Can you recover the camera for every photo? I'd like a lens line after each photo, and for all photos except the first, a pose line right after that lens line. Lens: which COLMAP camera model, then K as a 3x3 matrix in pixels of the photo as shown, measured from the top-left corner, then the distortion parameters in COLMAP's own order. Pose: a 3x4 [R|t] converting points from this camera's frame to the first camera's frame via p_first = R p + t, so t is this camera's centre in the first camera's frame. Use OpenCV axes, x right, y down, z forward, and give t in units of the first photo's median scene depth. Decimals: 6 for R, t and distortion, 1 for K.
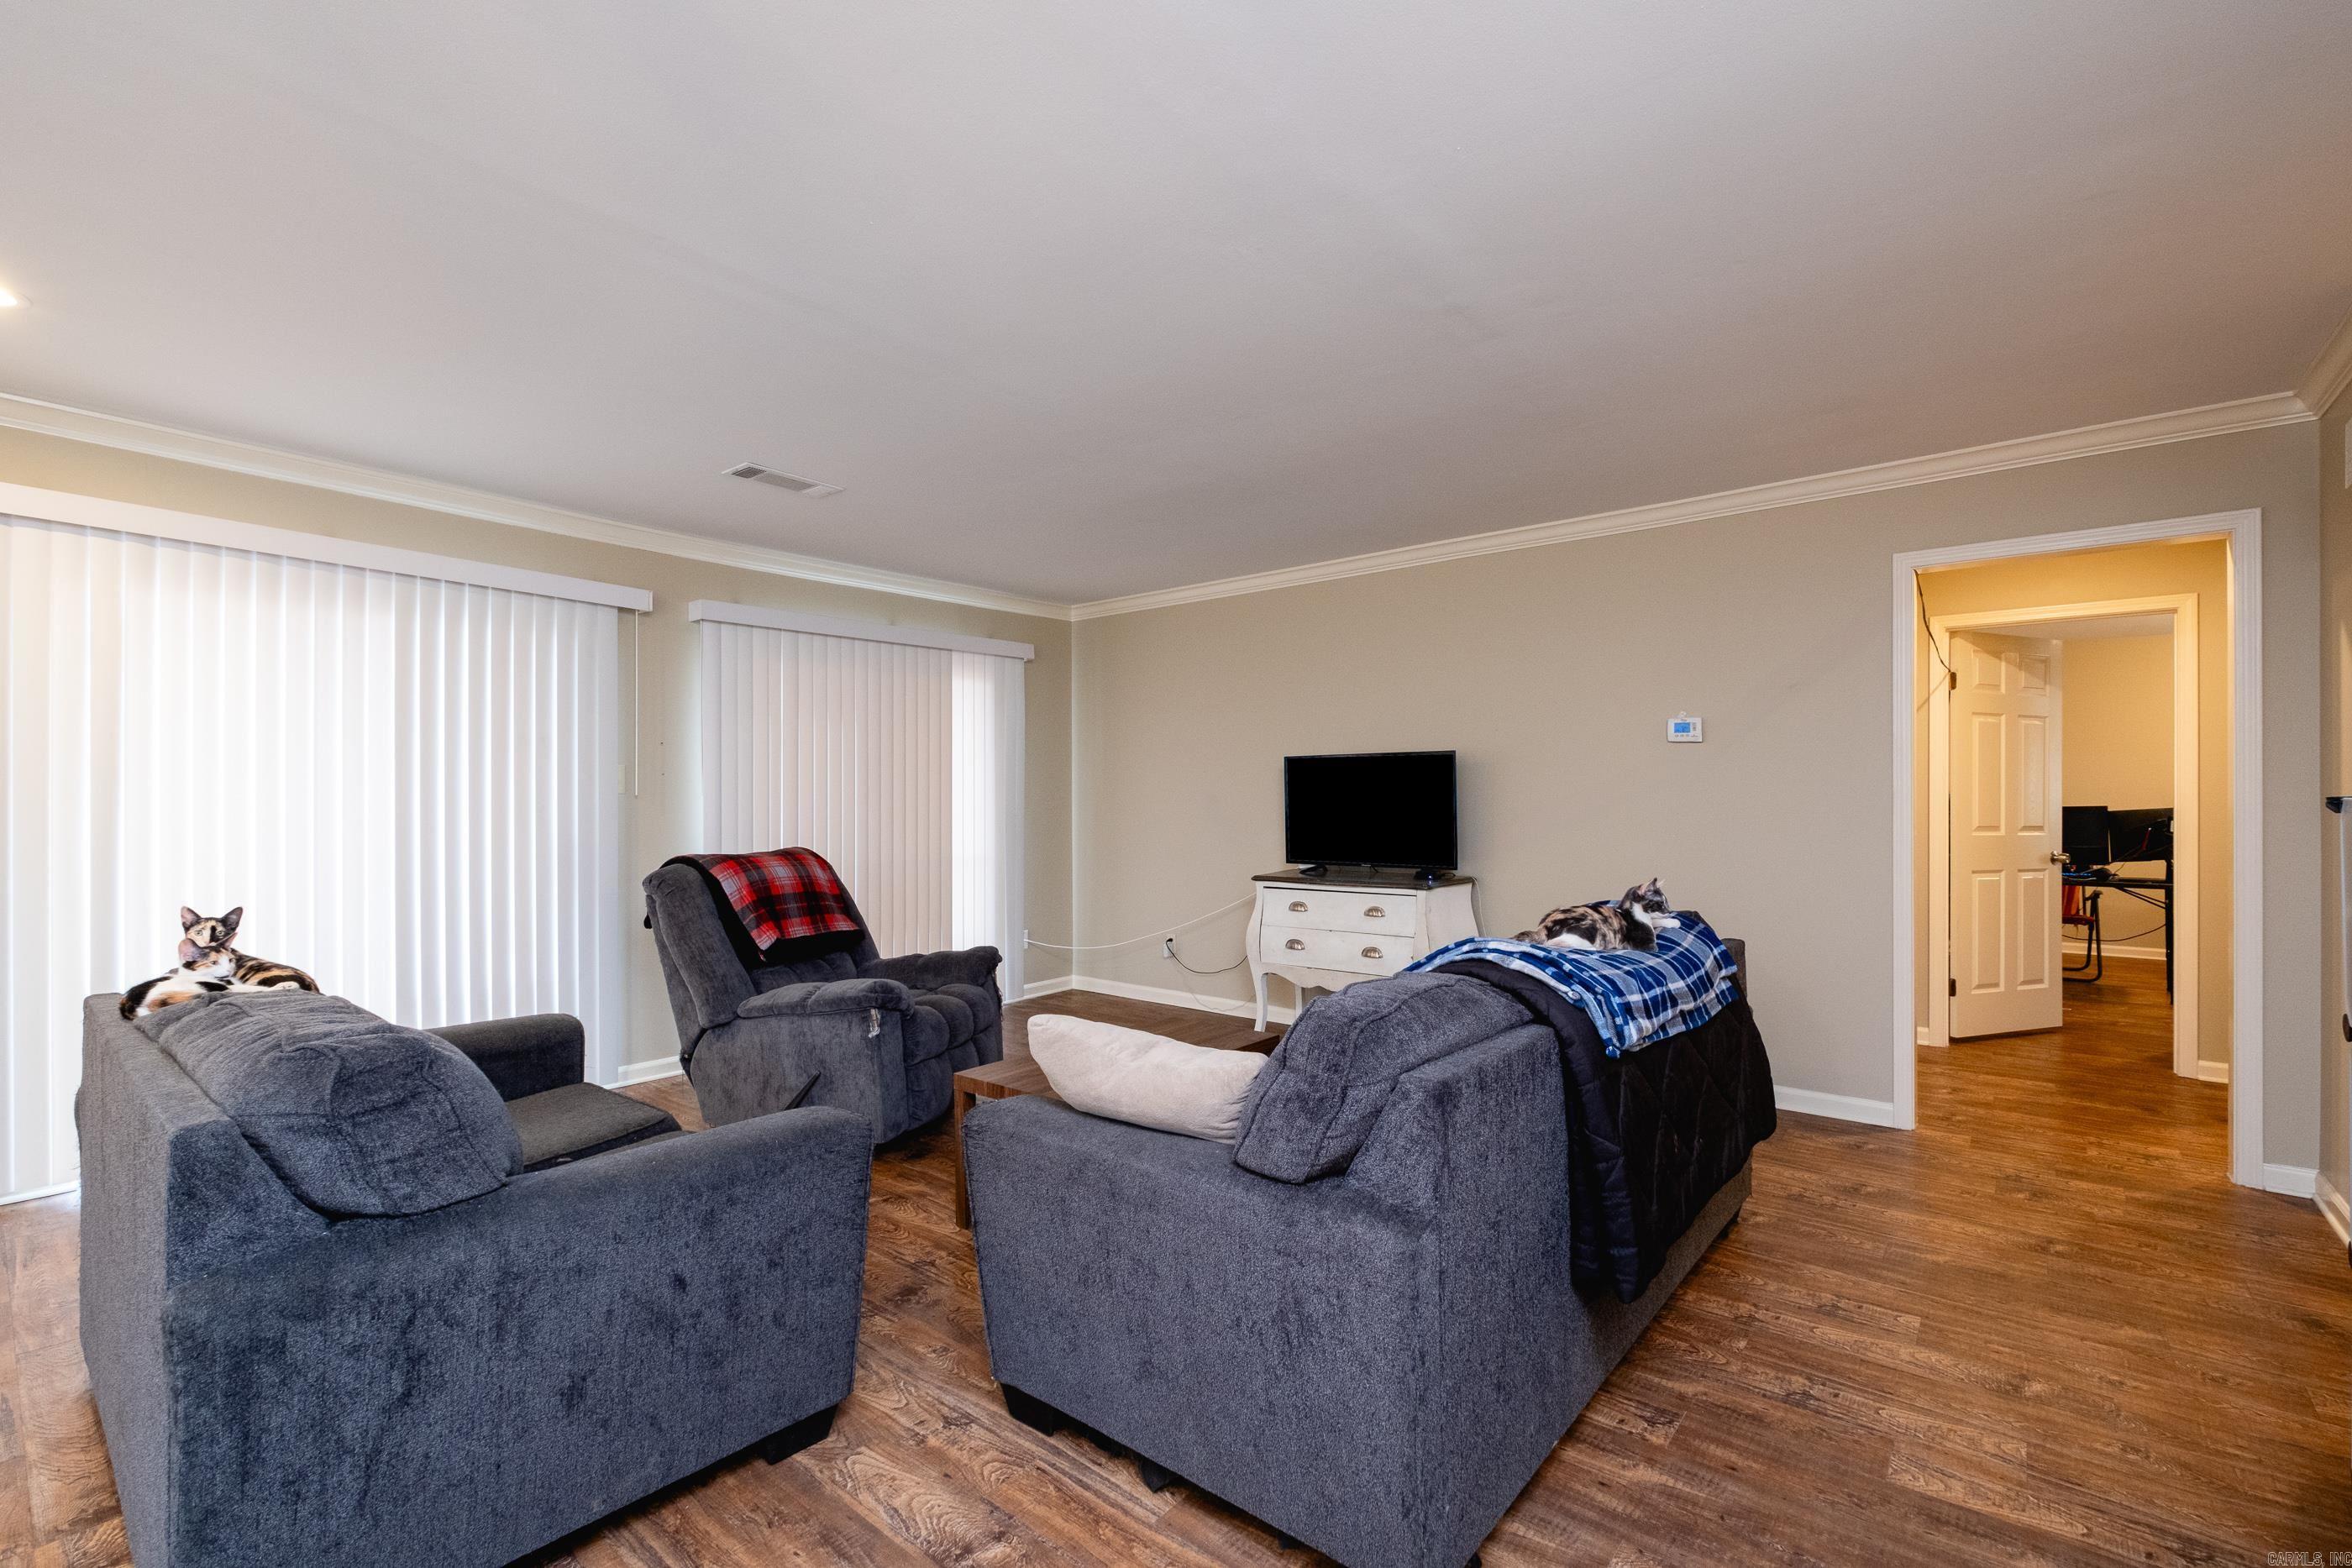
lens RADIAL K [[1030.0, 0, 1175.4], [0, 1030.0, 801.6], [0, 0, 1]] dist [0.000898, 0.000038]
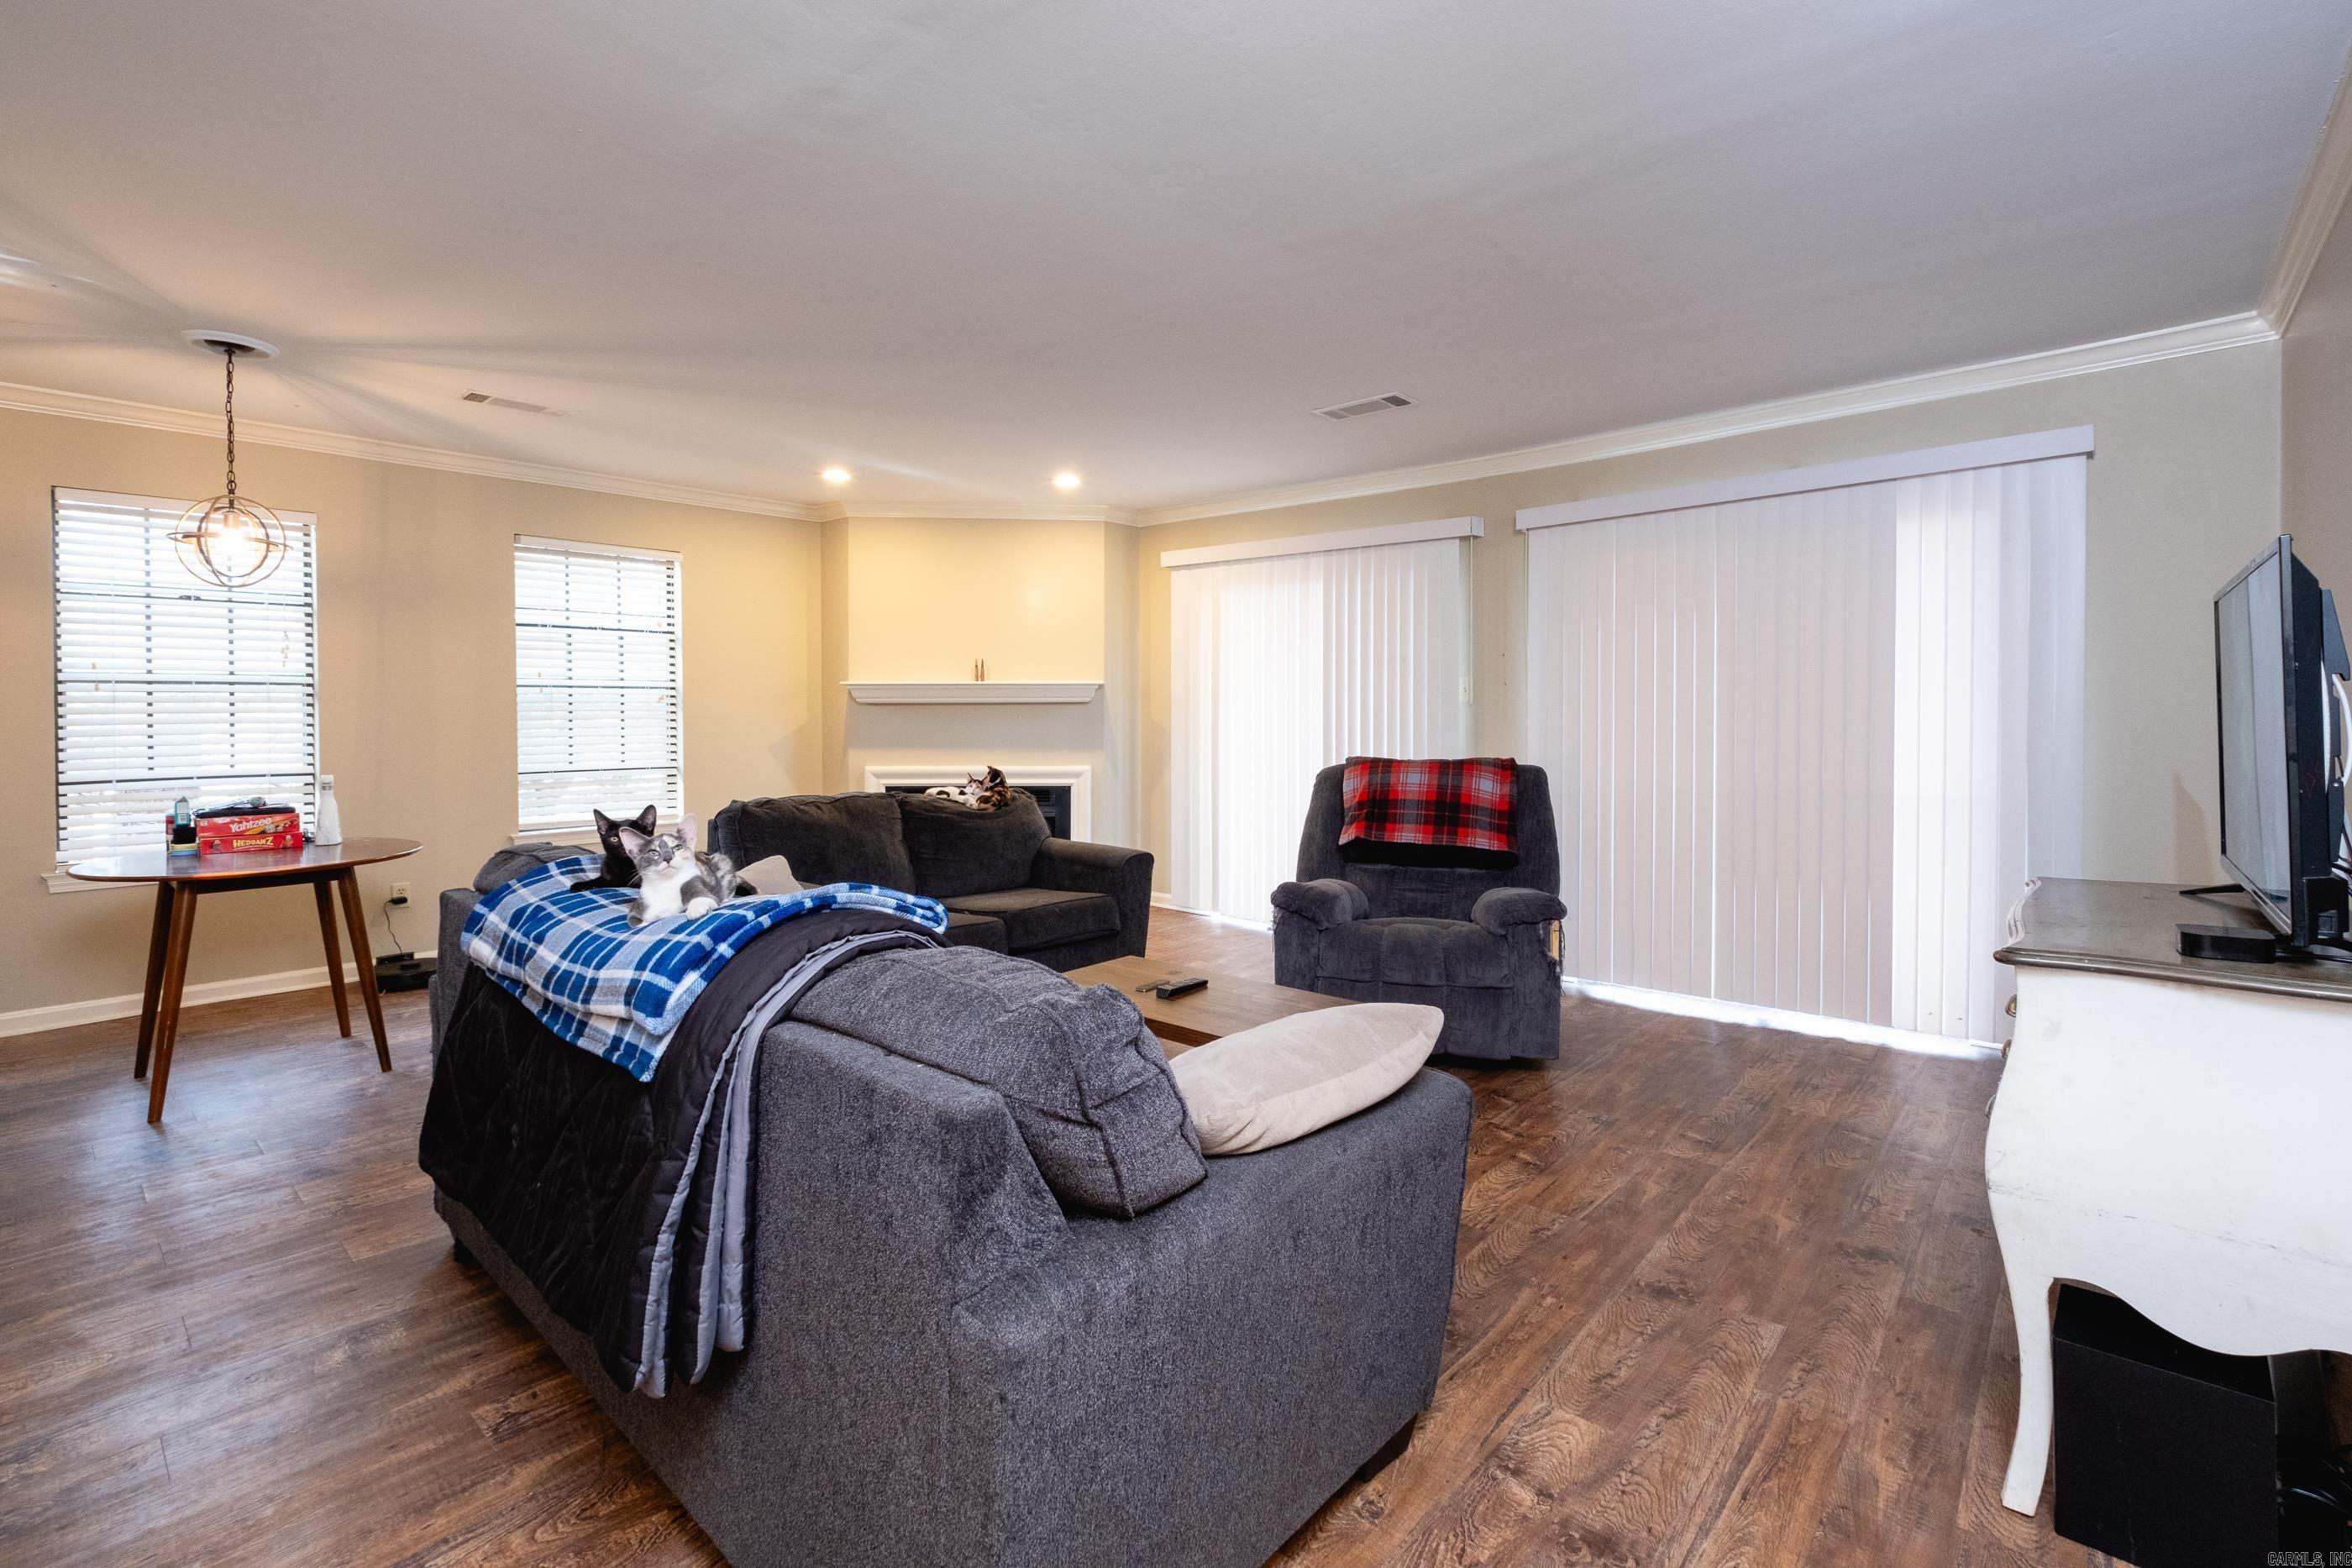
lens RADIAL K [[1040.9, 0, 1175.5], [0, 1040.9, 731.7], [0, 0, 1]] dist [-0.001172, -0.000384]
pose [[-0.031831, 0.017484, -0.999340, 0.857381], [0.003018, 0.999844, 0.017397, 0.003161], [0.999489, -0.002462, -0.031879, 1.037262]]
